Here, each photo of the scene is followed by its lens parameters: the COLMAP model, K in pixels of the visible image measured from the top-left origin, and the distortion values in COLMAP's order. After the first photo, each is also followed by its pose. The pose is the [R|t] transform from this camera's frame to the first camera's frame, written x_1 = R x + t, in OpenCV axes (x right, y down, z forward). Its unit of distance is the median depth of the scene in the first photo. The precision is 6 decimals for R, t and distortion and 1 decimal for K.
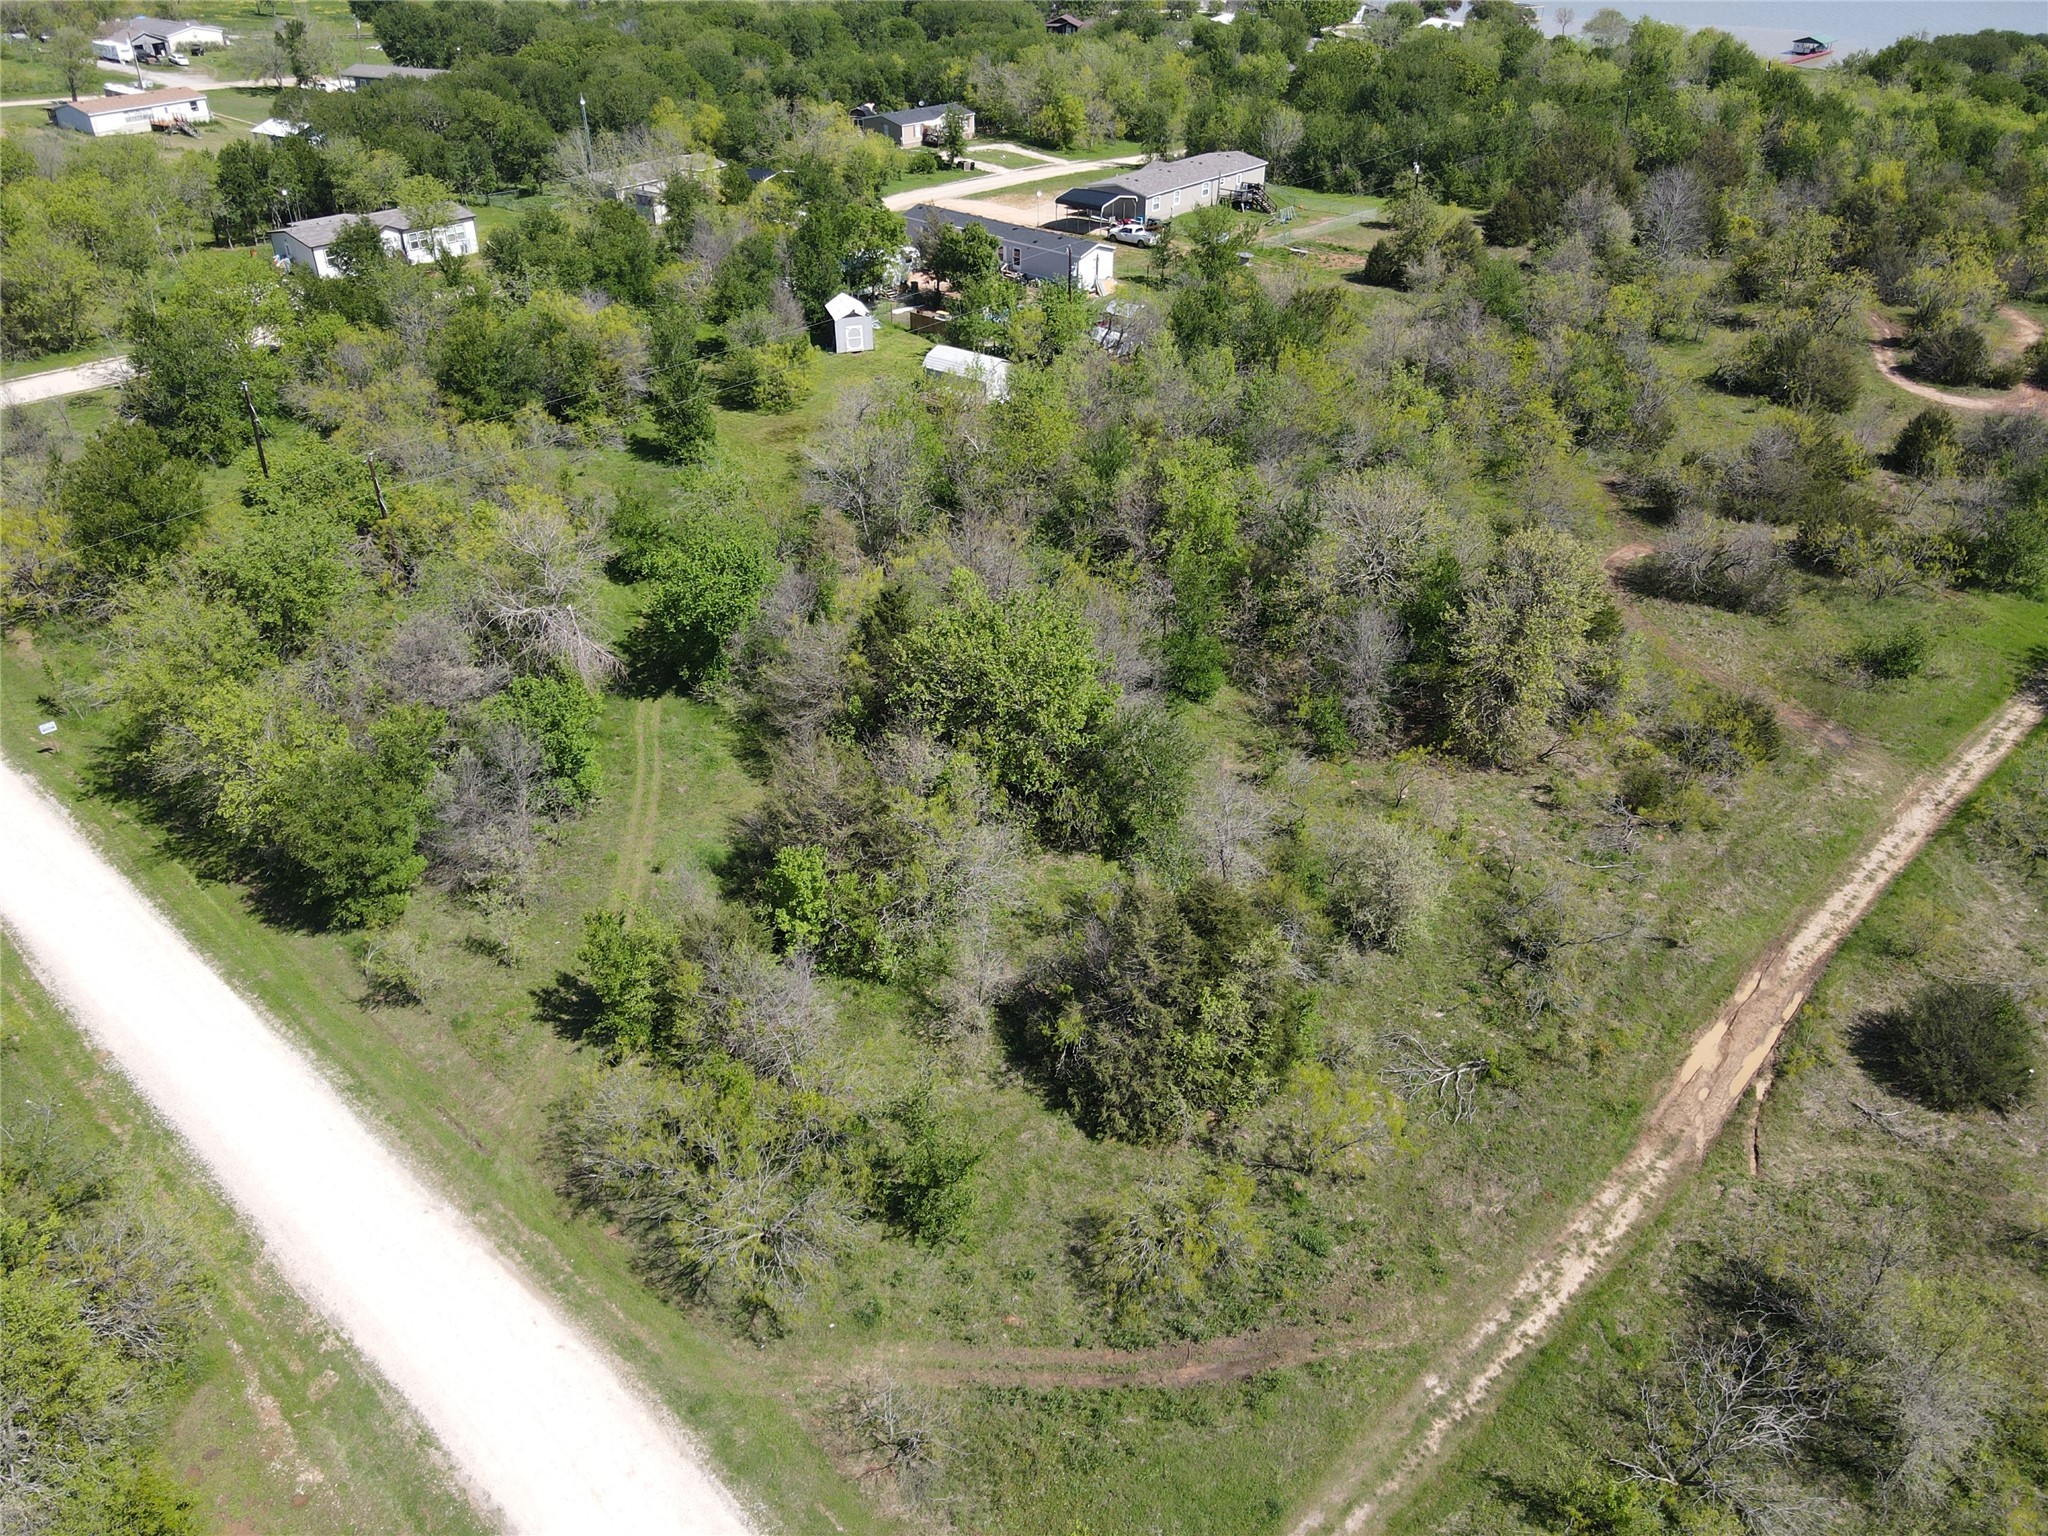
lens RADIAL K [[1490.2, 0, 1022.1], [0, 1490.2, 766.9], [0, 0, 1]] dist [0.027849, -0.006843]
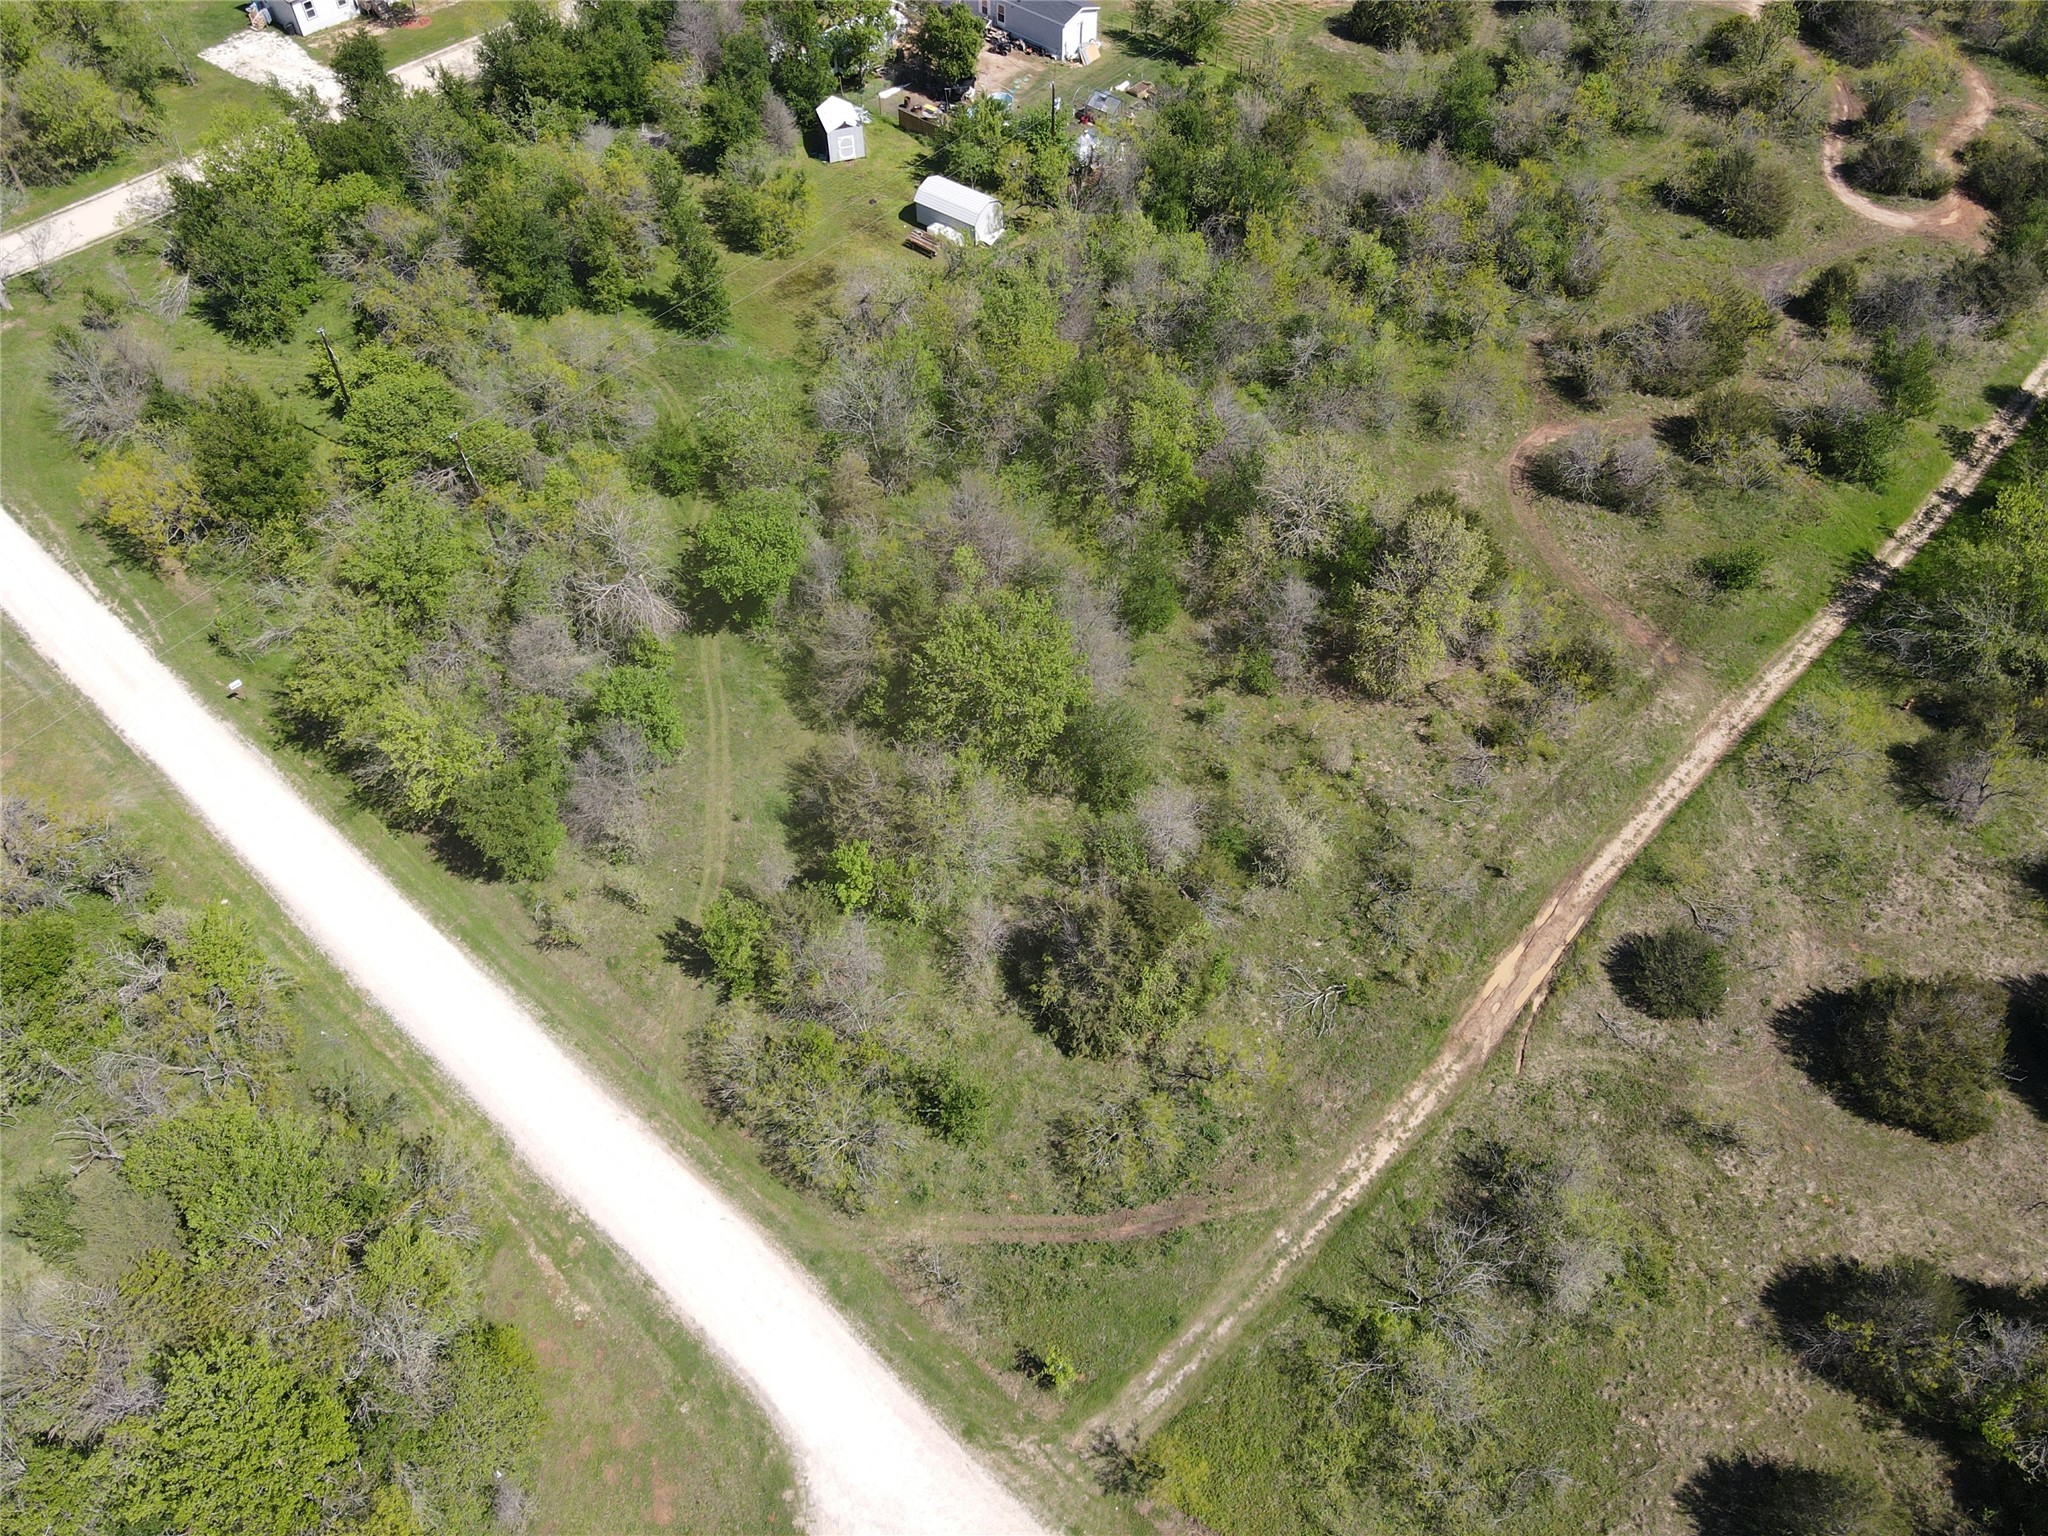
lens RADIAL K [[1490.2, 0, 1021.4], [0, 1490.2, 759.7], [0, 0, 1]] dist [0.027849, -0.006843]
pose [[0.999929, -0.010338, 0.005922, -0.001852], [0.008037, 0.952242, 0.305240, -0.406744], [-0.008795, -0.305170, 0.952257, -0.253035]]
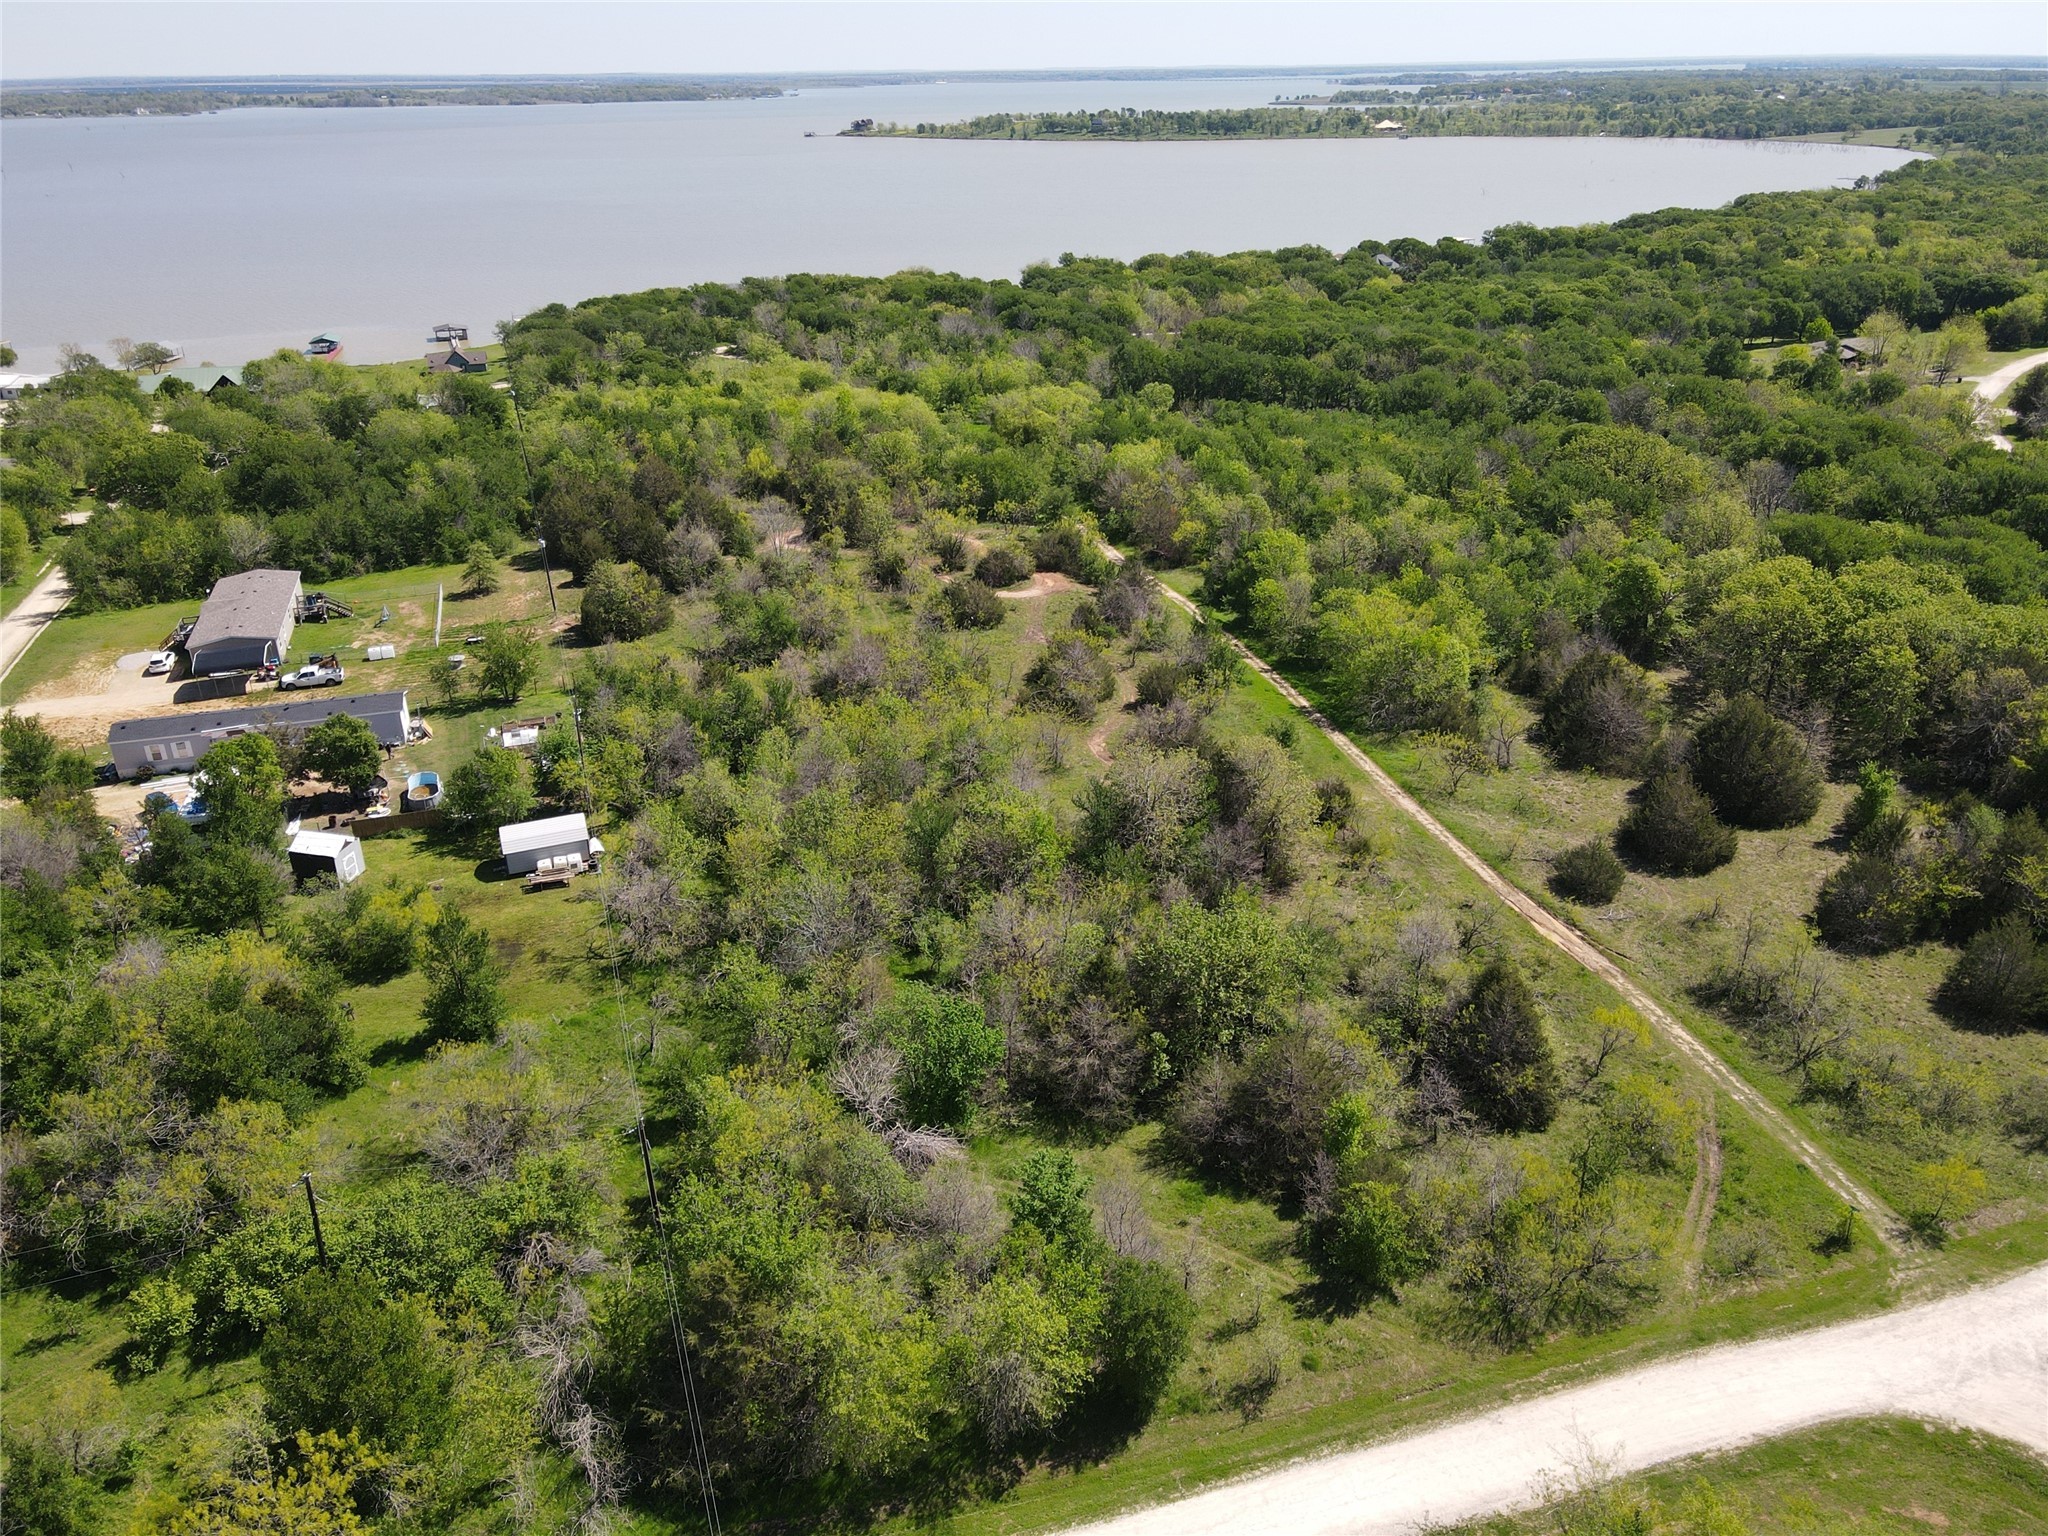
lens RADIAL K [[1490.2, 0, 1027.4], [0, 1490.2, 768.4], [0, 0, 1]] dist [0.027849, -0.006843]
pose [[0.510201, -0.375017, 0.773988, -1.227865], [0.473291, 0.873833, 0.111408, -0.502315], [-0.718116, 0.309481, 0.623323, 0.206567]]
